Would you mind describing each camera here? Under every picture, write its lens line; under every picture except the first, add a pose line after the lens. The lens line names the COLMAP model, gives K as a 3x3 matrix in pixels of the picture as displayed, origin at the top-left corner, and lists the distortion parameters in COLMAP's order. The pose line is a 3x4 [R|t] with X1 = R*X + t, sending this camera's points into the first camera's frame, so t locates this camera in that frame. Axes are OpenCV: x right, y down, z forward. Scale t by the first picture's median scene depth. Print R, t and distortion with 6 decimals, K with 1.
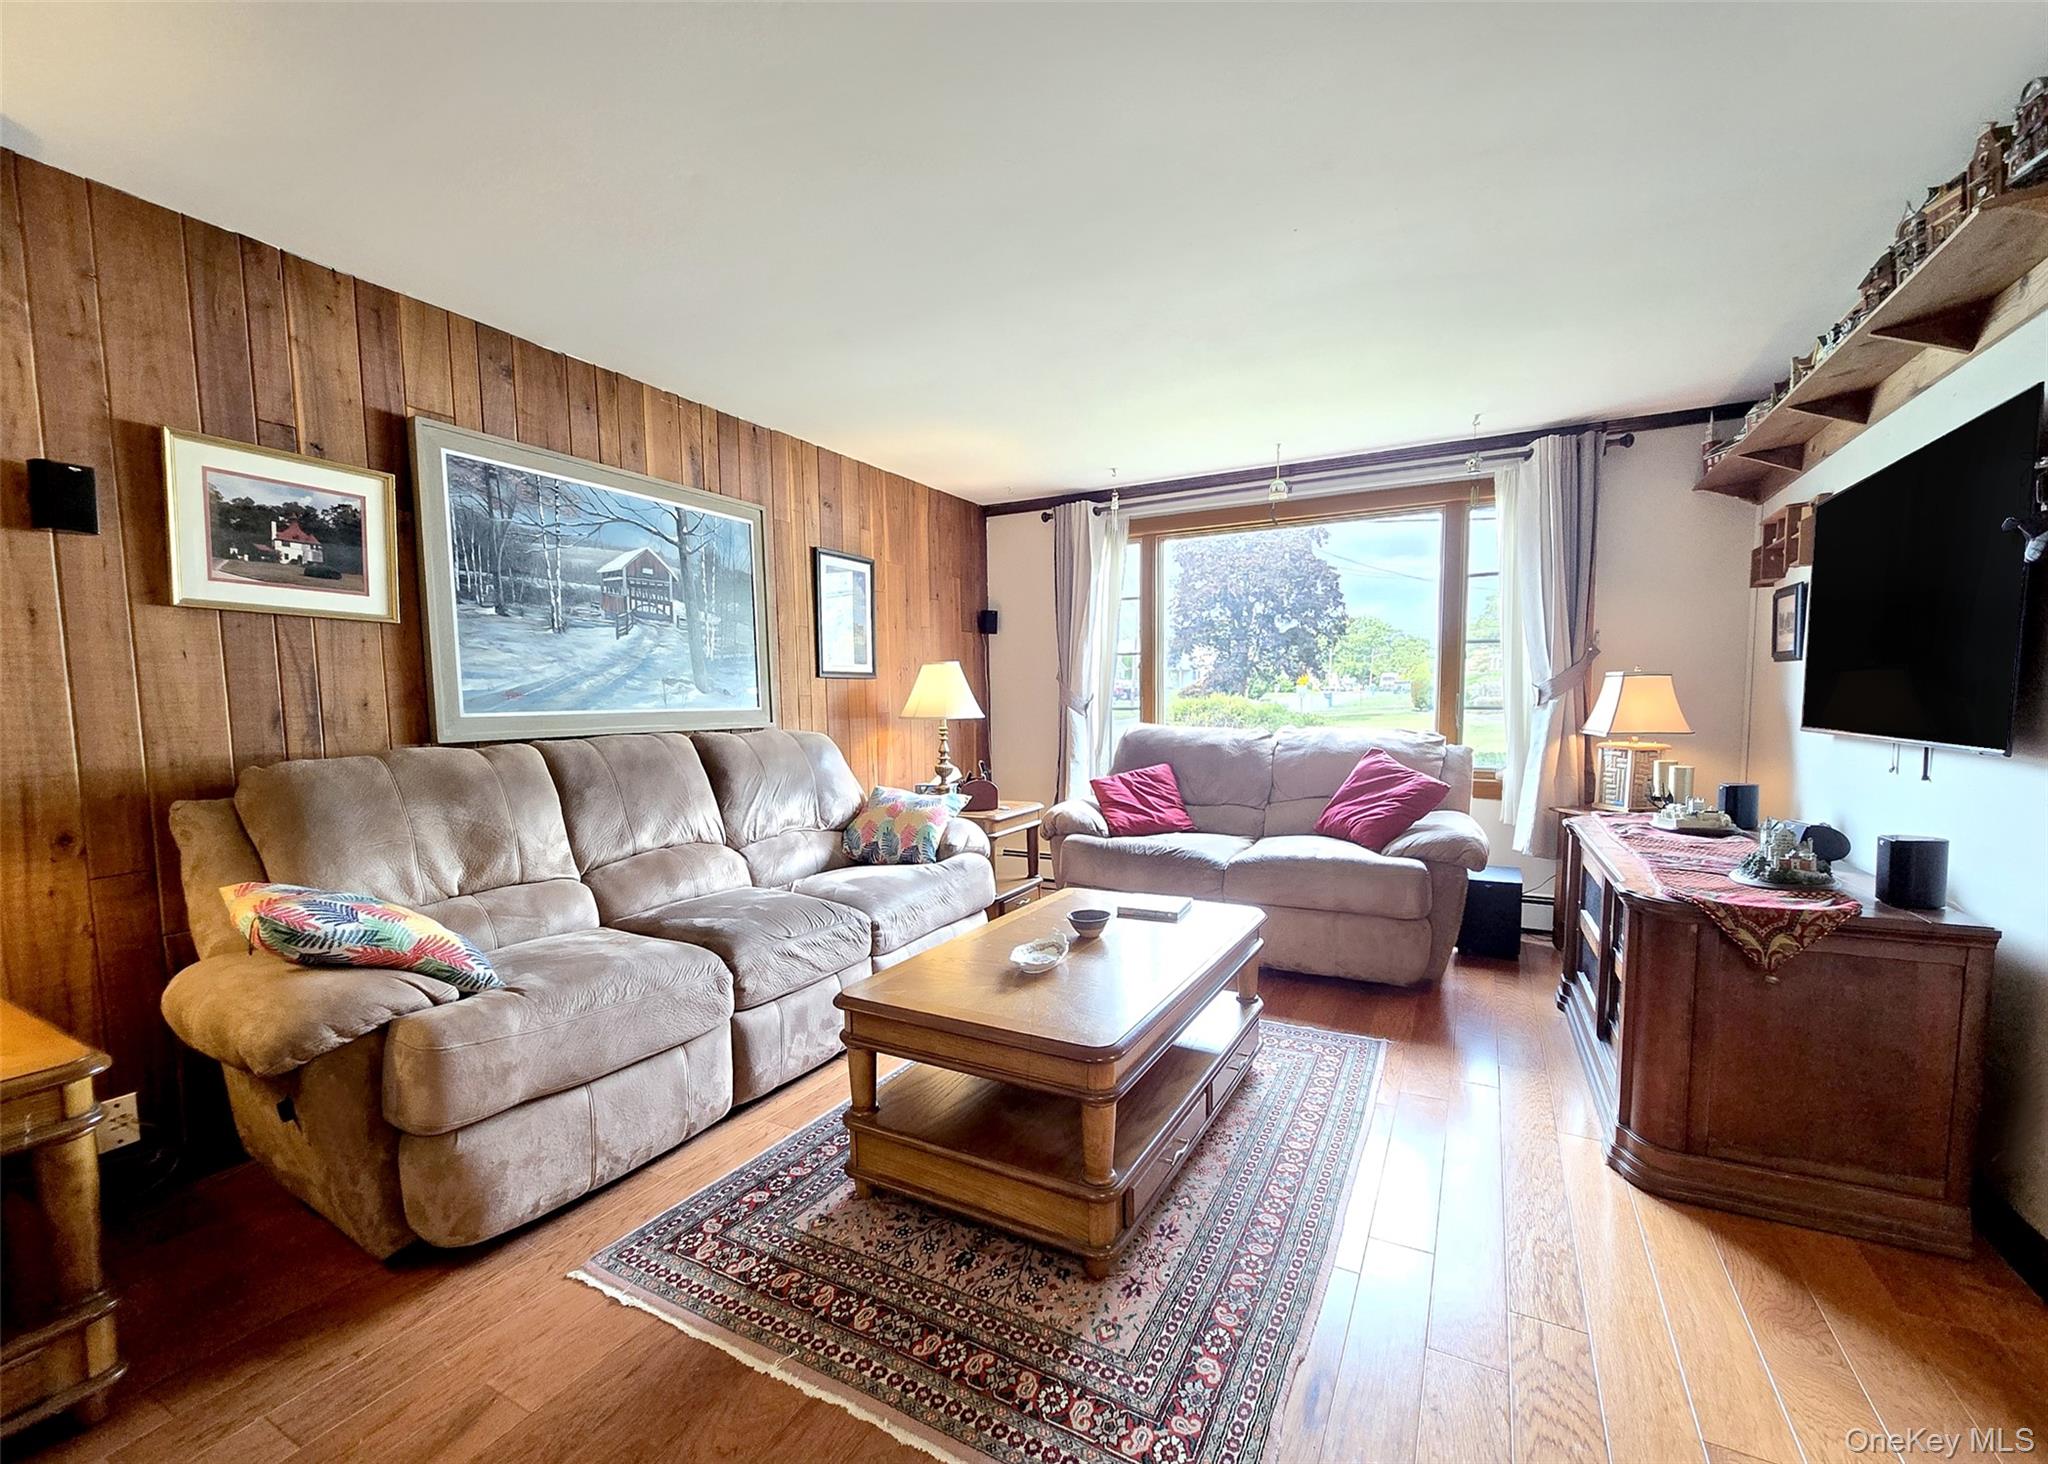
lens RADIAL K [[854.4, 0, 1012.1], [0, 854.4, 772.1], [0, 0, 1]] dist [-0.009615, -0.000020]
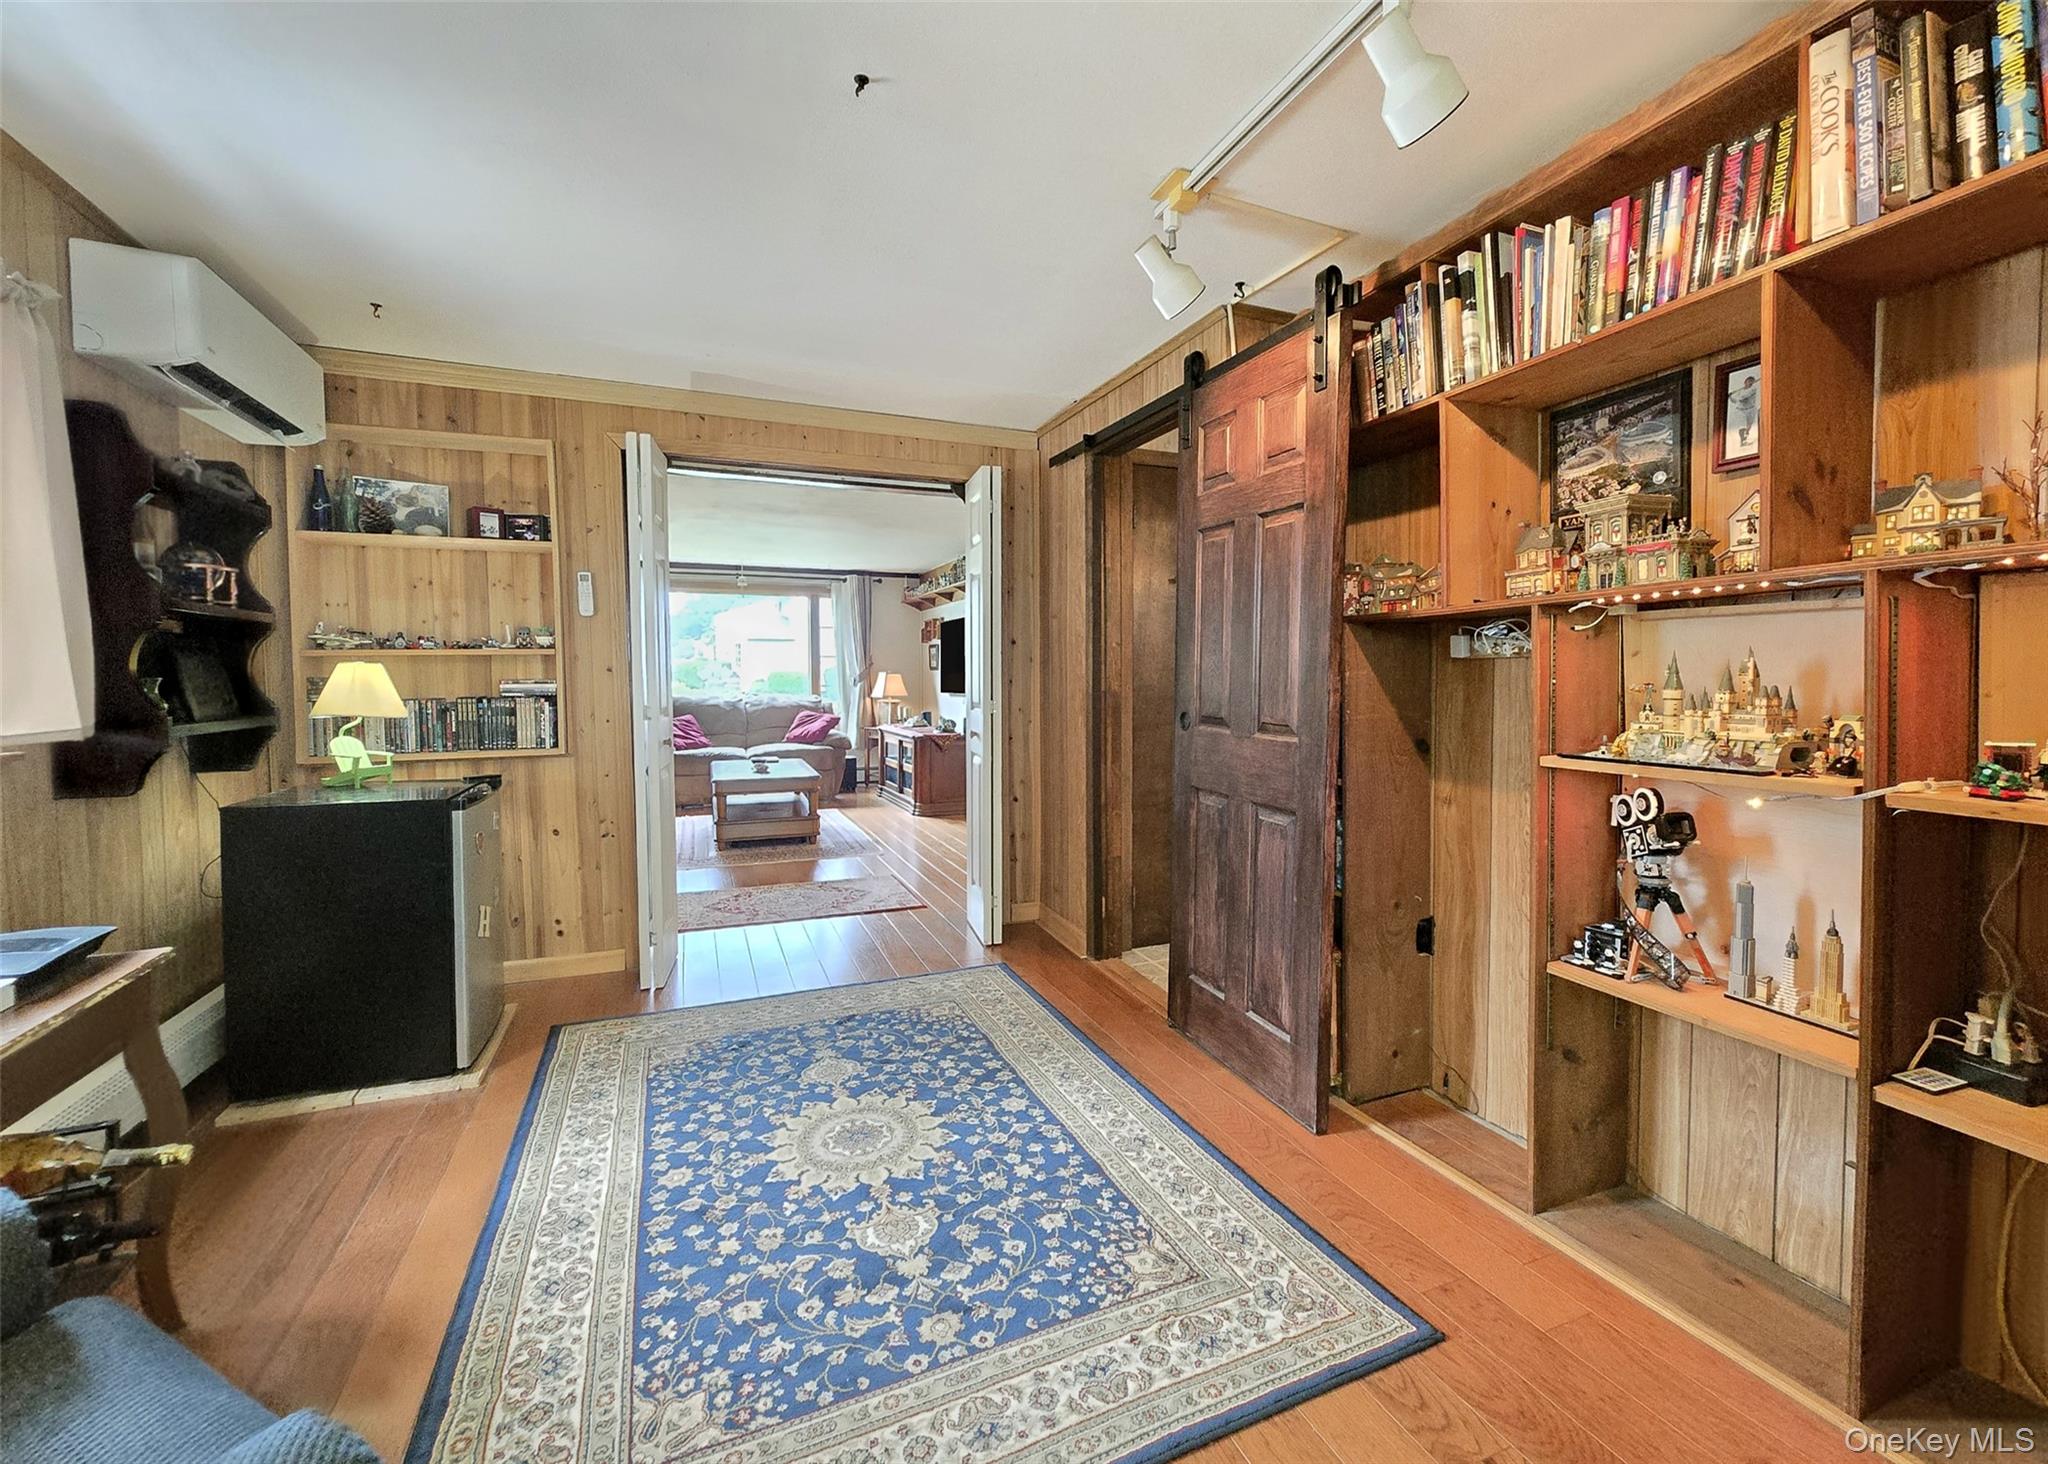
lens RADIAL K [[854.4, 0, 1029.9], [0, 854.4, 722.9], [0, 0, 1]] dist [-0.009615, -0.000020]
pose [[0.618110, -0.020341, 0.785828, -1.001491], [0.060295, 0.997947, -0.021594, 0.112055], [-0.783776, 0.060729, 0.618068, -0.892211]]
